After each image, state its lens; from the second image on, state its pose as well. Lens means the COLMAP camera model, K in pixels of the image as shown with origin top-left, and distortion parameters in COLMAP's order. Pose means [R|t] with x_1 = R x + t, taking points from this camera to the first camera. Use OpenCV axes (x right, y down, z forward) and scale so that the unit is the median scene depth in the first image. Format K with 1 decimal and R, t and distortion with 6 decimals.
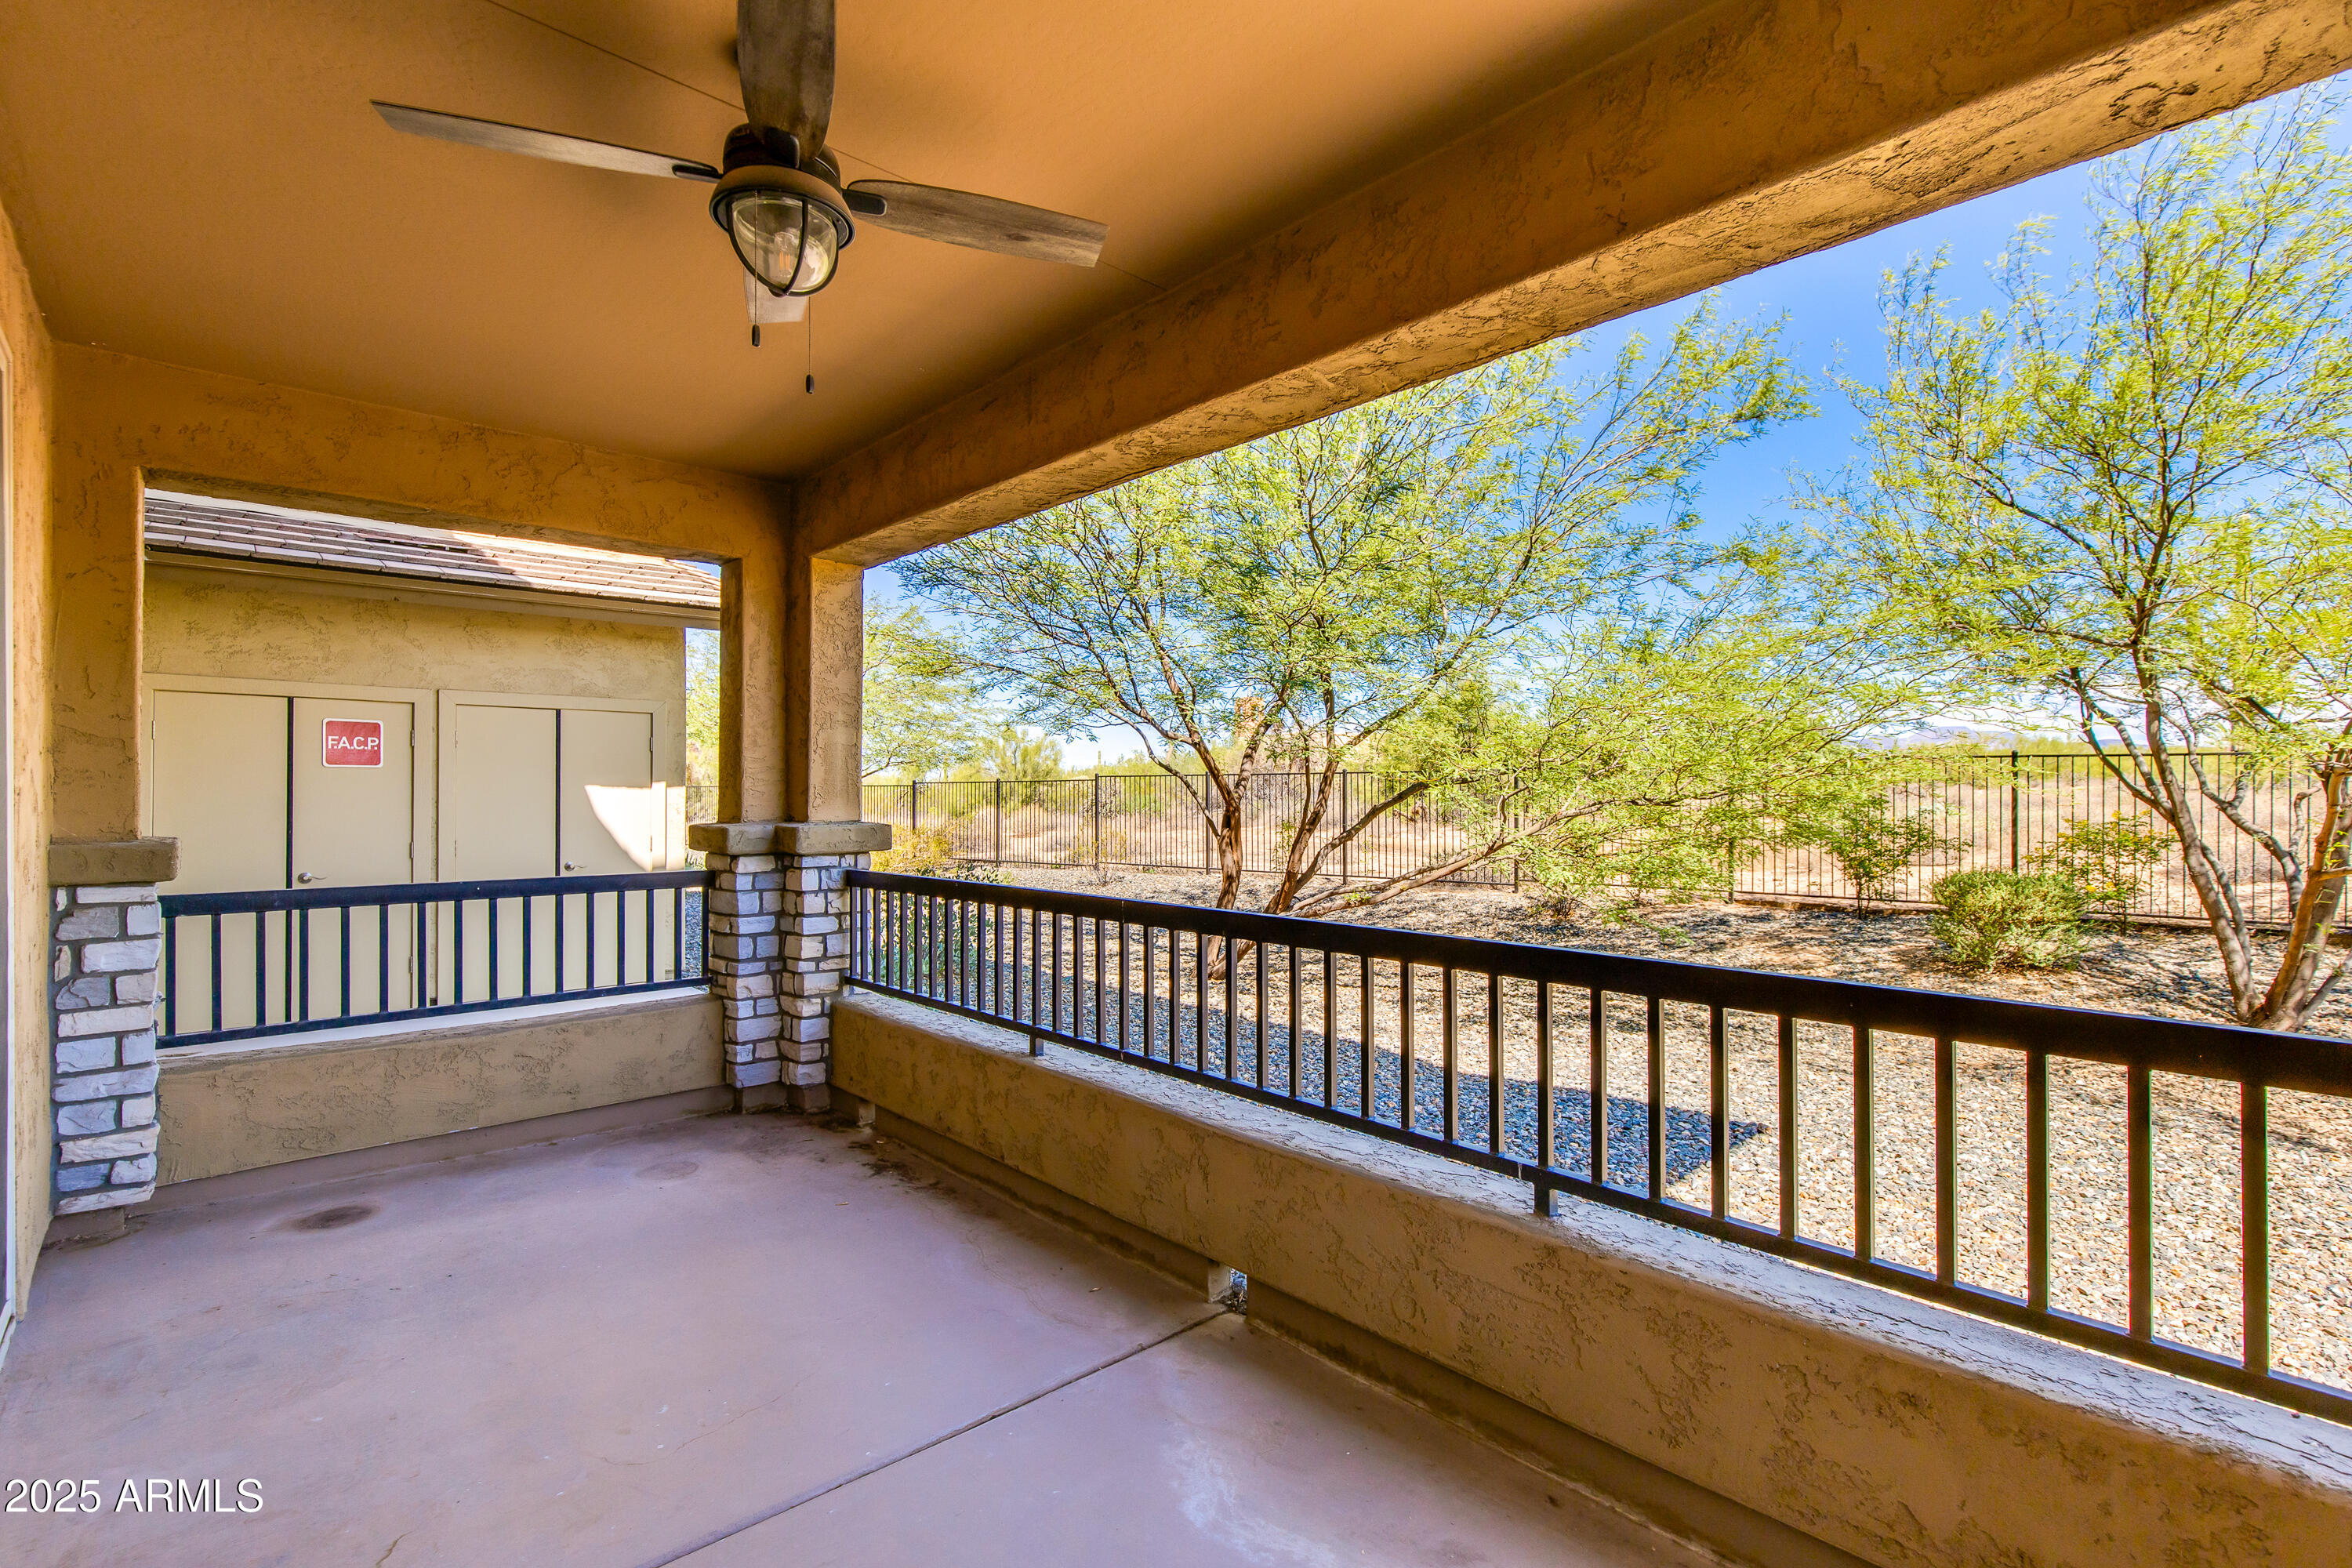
lens RADIAL K [[1074.7, 0, 1176.0], [0, 1074.7, 784.0], [0, 0, 1]] dist [-0.002129, 0.000246]
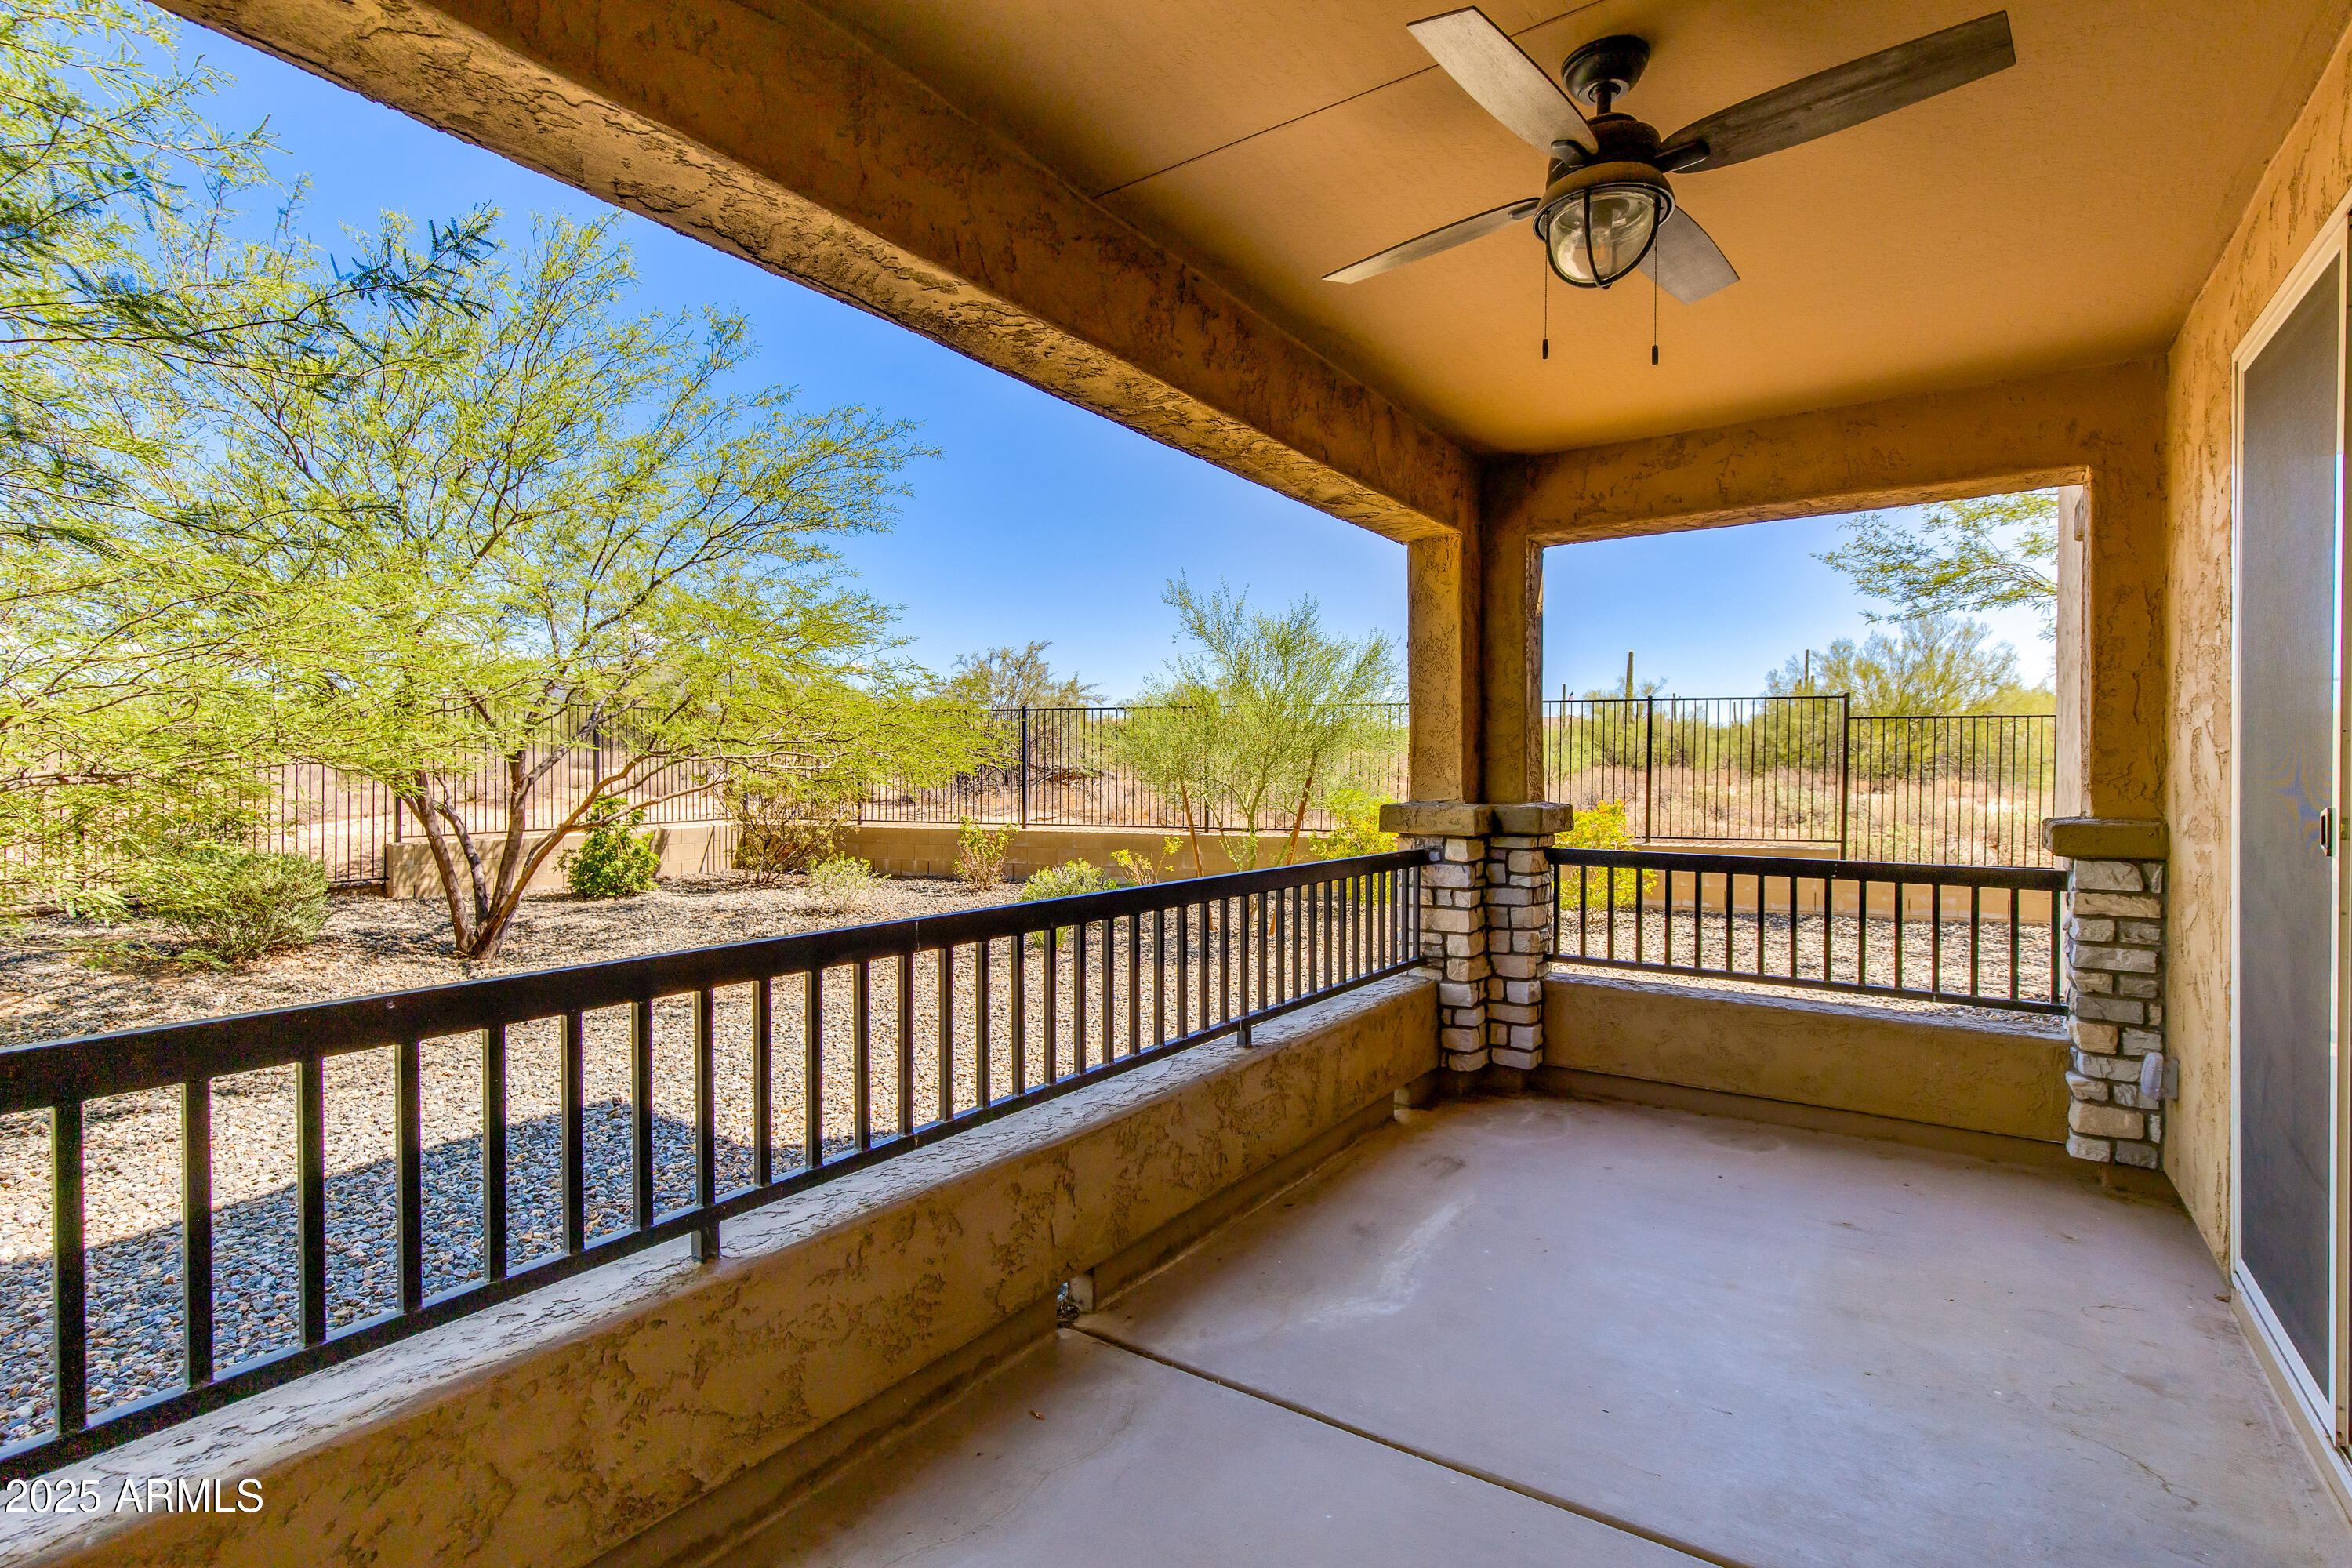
lens RADIAL K [[1139.4, 0, 1176.0], [0, 1139.4, 784.0], [0, 0, 1]] dist [-0.000886, 0.000059]
pose [[-0.248121, -0.001872, 0.968727, -0.929368], [-0.002995, 0.999995, 0.001166, 0.019549], [-0.968724, -0.002612, -0.248125, 1.158368]]
